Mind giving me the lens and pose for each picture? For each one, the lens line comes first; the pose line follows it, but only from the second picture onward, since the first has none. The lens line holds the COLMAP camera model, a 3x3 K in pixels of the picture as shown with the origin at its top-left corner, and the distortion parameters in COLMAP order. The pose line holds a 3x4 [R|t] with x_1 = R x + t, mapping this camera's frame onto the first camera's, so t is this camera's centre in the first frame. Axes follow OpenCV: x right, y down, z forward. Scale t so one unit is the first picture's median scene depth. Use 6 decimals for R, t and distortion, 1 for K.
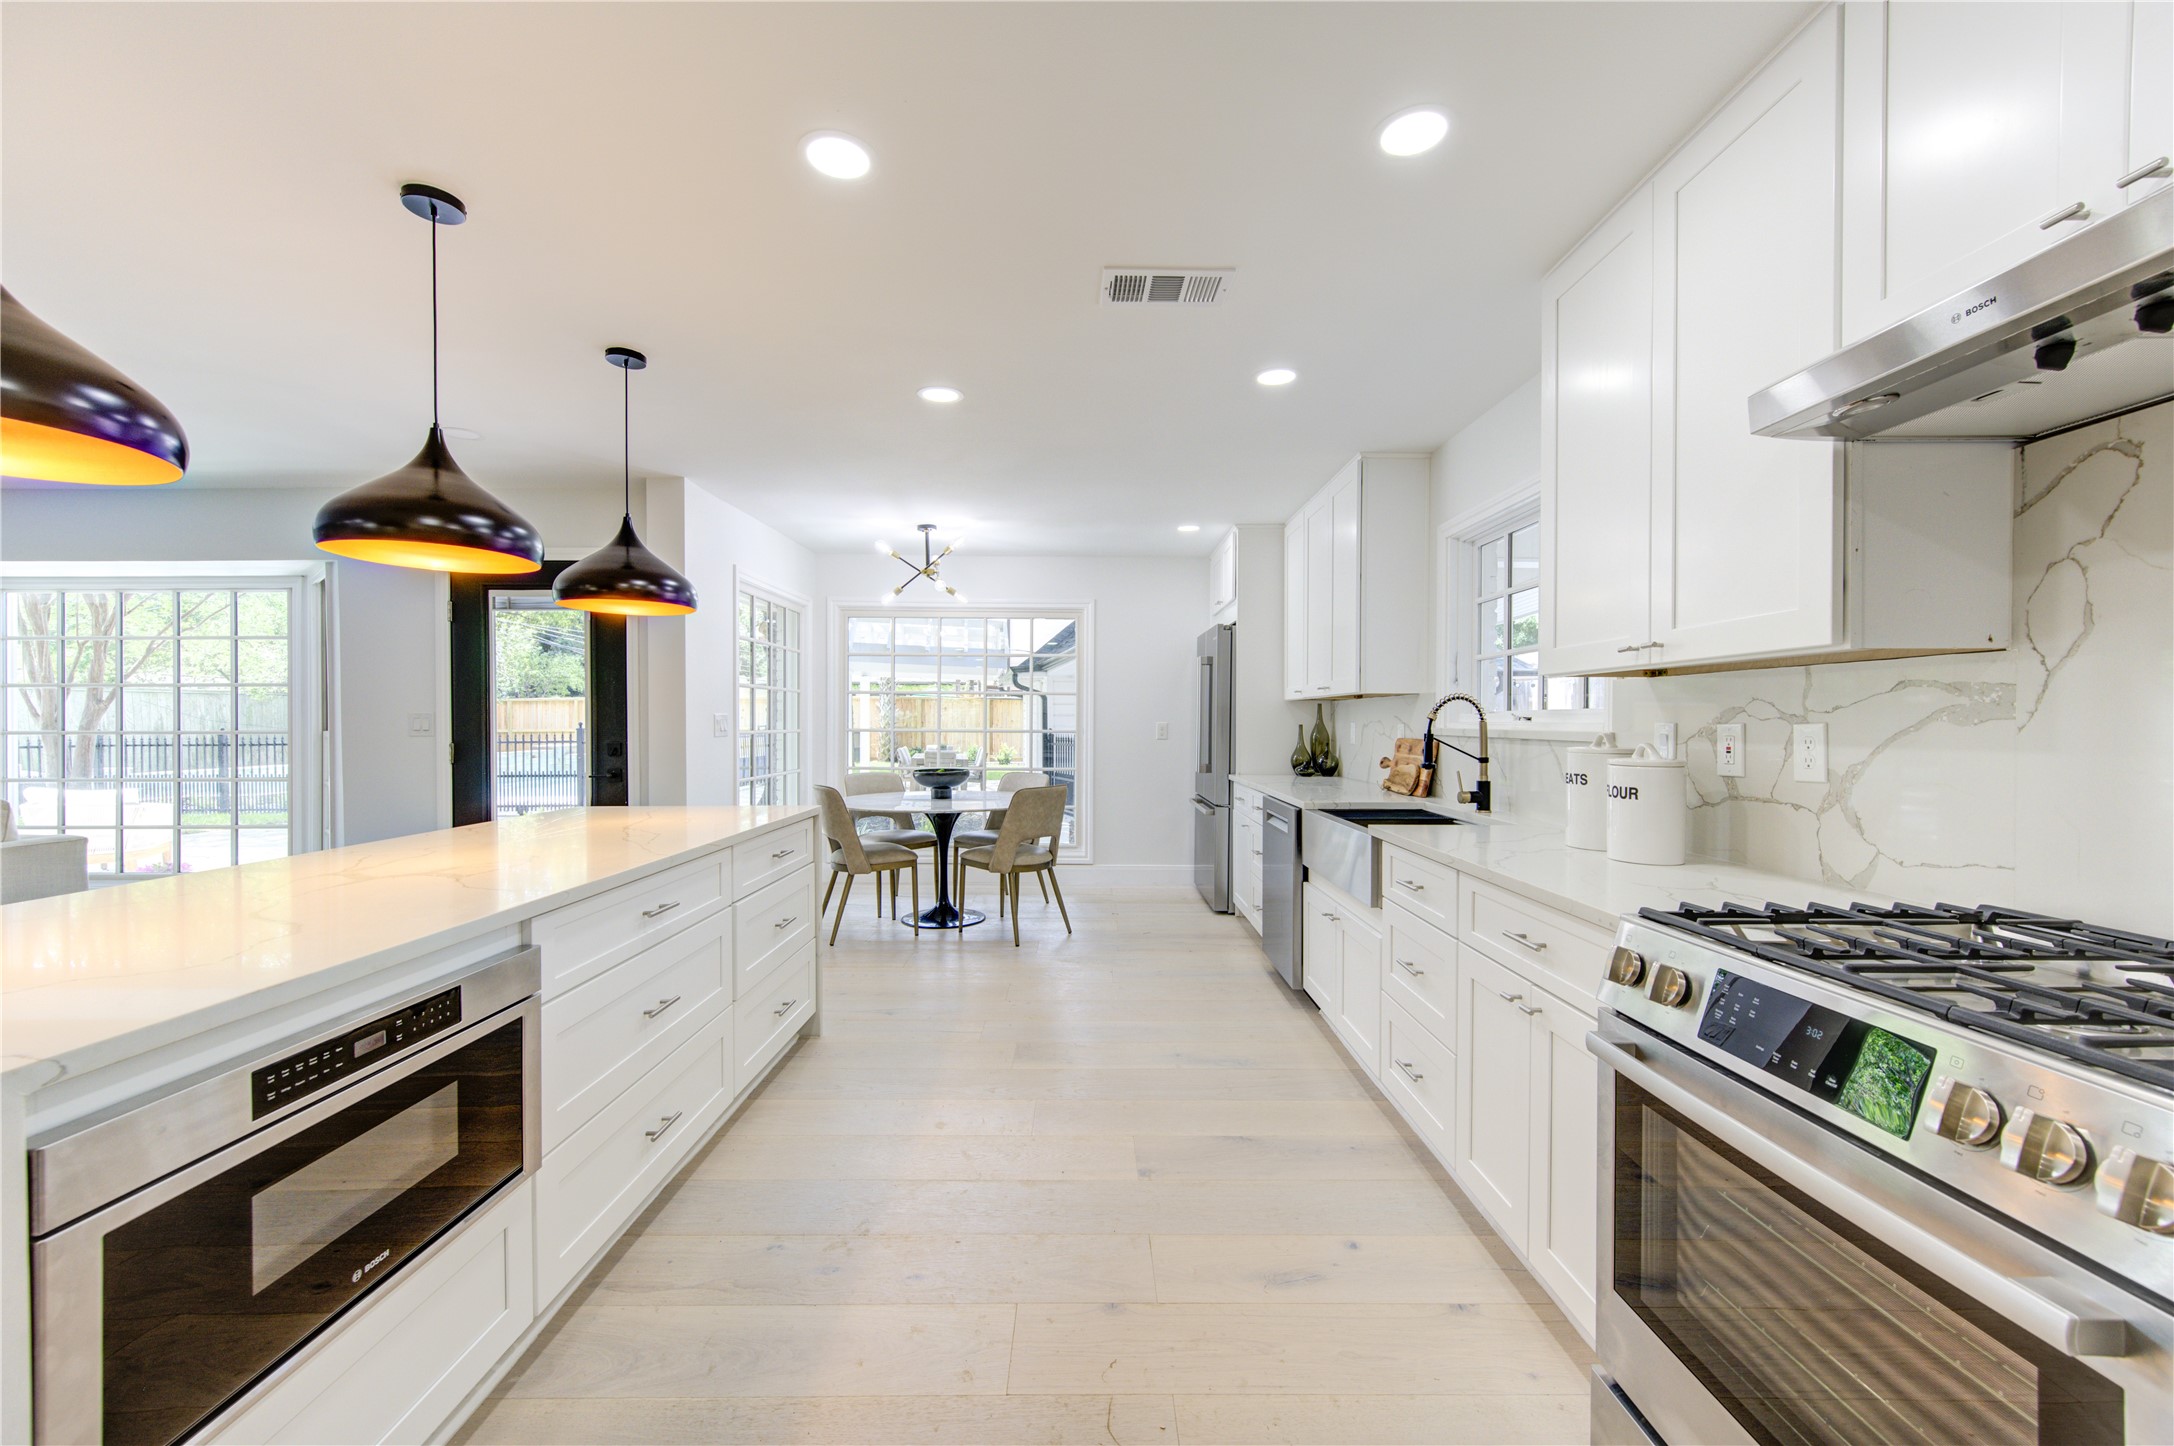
lens RADIAL K [[850.0, 0, 1086.9], [0, 850.0, 728.2], [0, 0, 1]] dist [-0.002106, -0.000167]
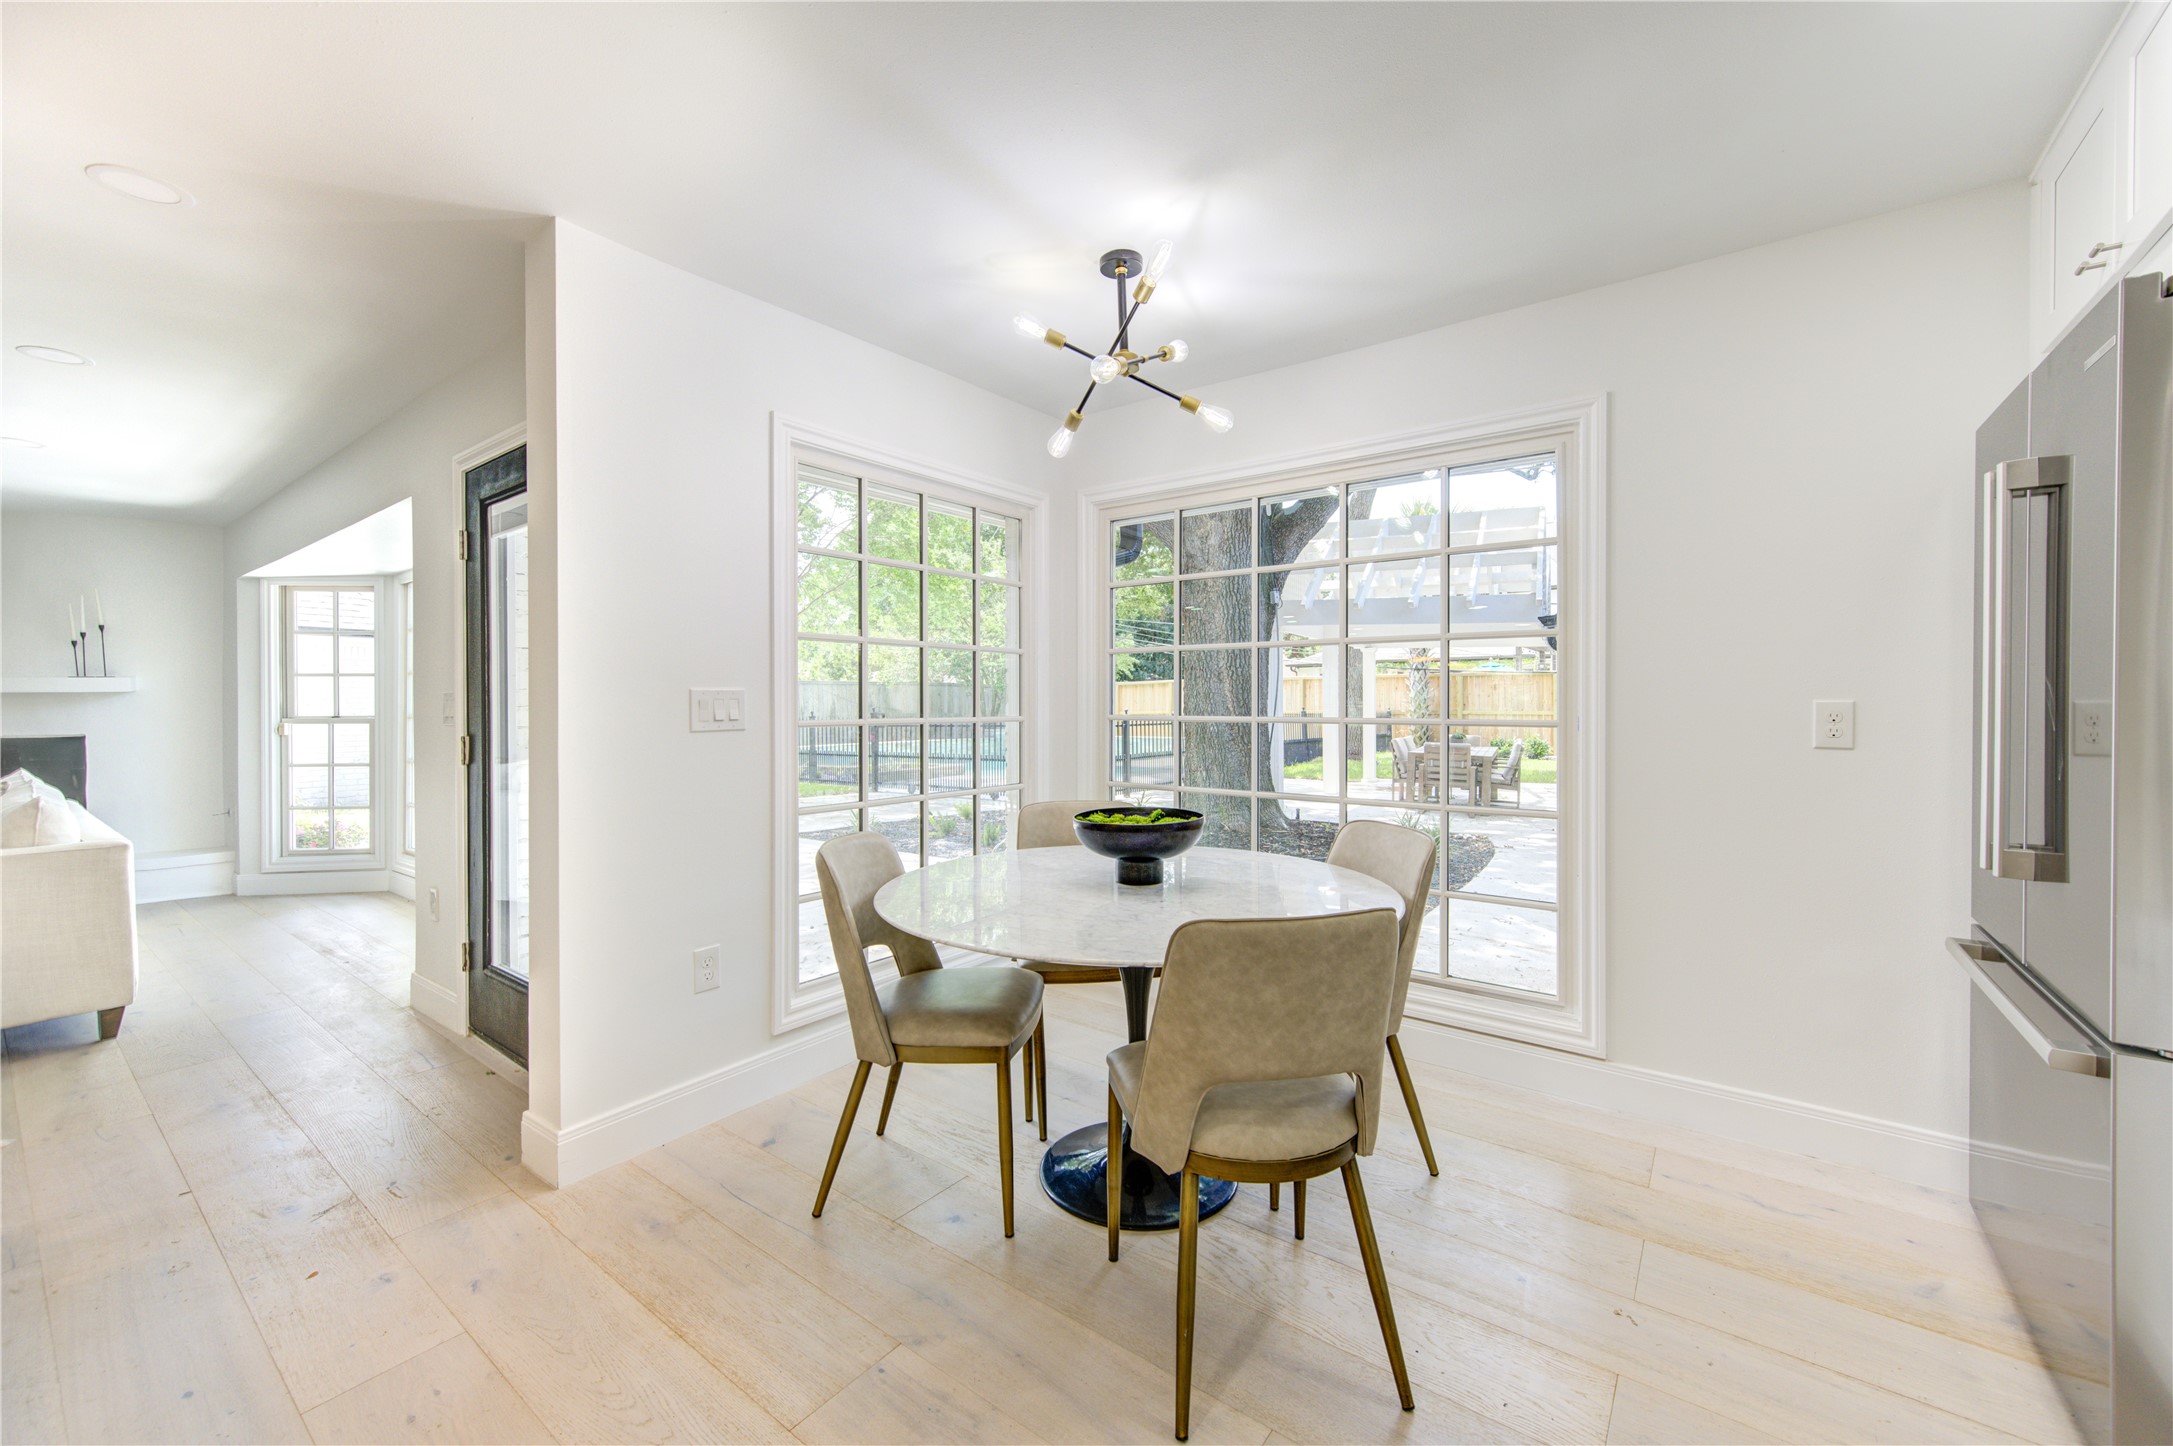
lens RADIAL K [[849.6, 0, 1092.1], [0, 849.6, 709.5], [0, 0, 1]] dist [-0.002106, -0.000167]
pose [[0.798379, -0.003306, -0.602146, 0.064358], [0.003558, 0.999993, -0.000773, -0.003941], [0.602145, -0.001526, 0.798386, 0.638186]]
